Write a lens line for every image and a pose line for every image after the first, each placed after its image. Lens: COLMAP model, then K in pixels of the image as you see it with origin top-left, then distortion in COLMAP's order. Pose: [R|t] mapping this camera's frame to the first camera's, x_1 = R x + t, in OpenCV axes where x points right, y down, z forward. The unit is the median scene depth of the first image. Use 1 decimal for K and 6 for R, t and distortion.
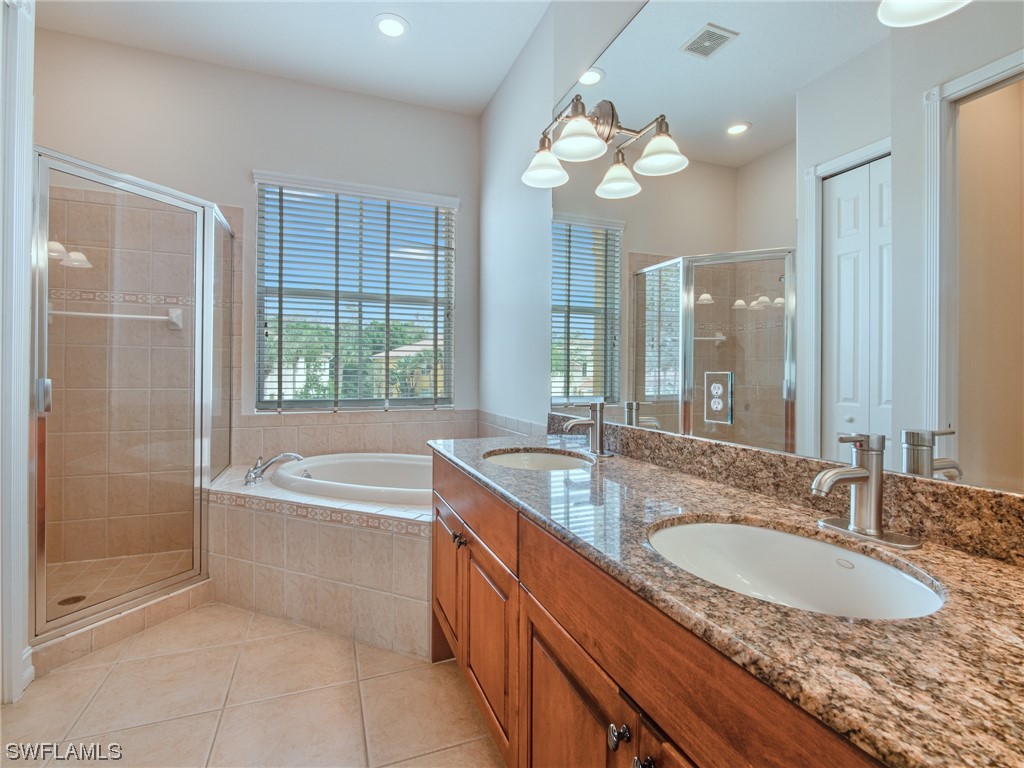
lens RADIAL K [[510.1, 0, 505.5], [0, 510.1, 373.9], [0, 0, 1]] dist [-0.001321, -0.005304]
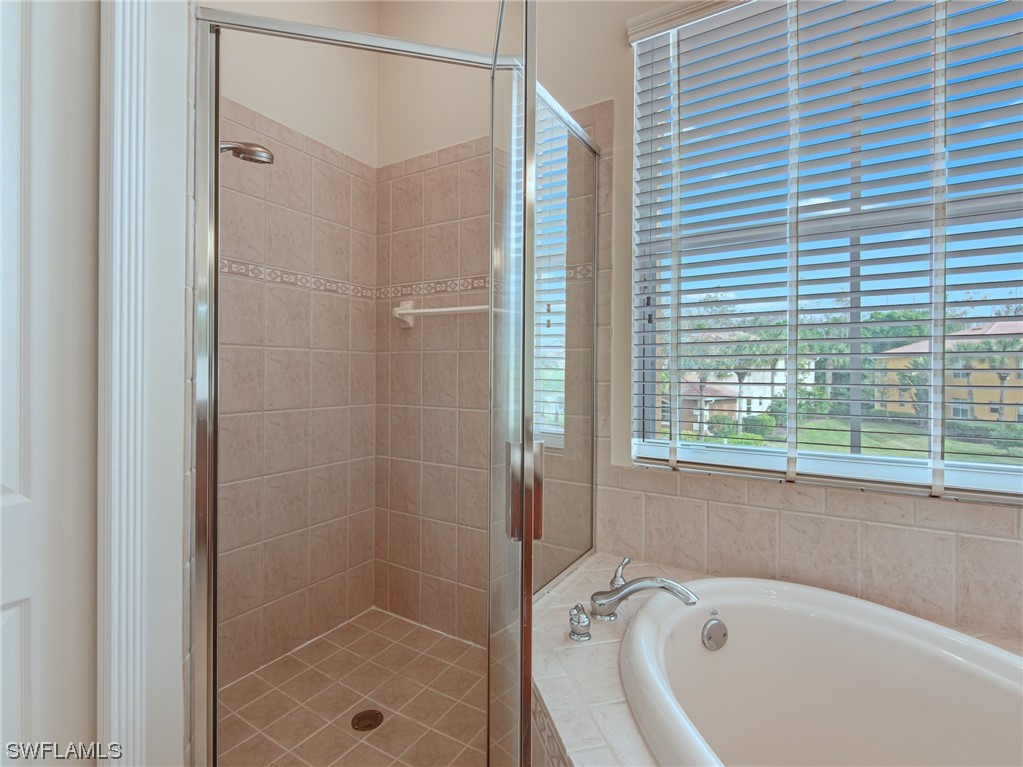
lens RADIAL K [[509.7, 0, 505.0], [0, 509.7, 373.4], [0, 0, 1]] dist [-0.001321, -0.005304]
pose [[0.636702, -0.002425, -0.771106, -0.155997], [-0.000471, 0.999994, -0.003534, -0.018883], [0.771110, 0.002613, 0.636697, 0.549158]]
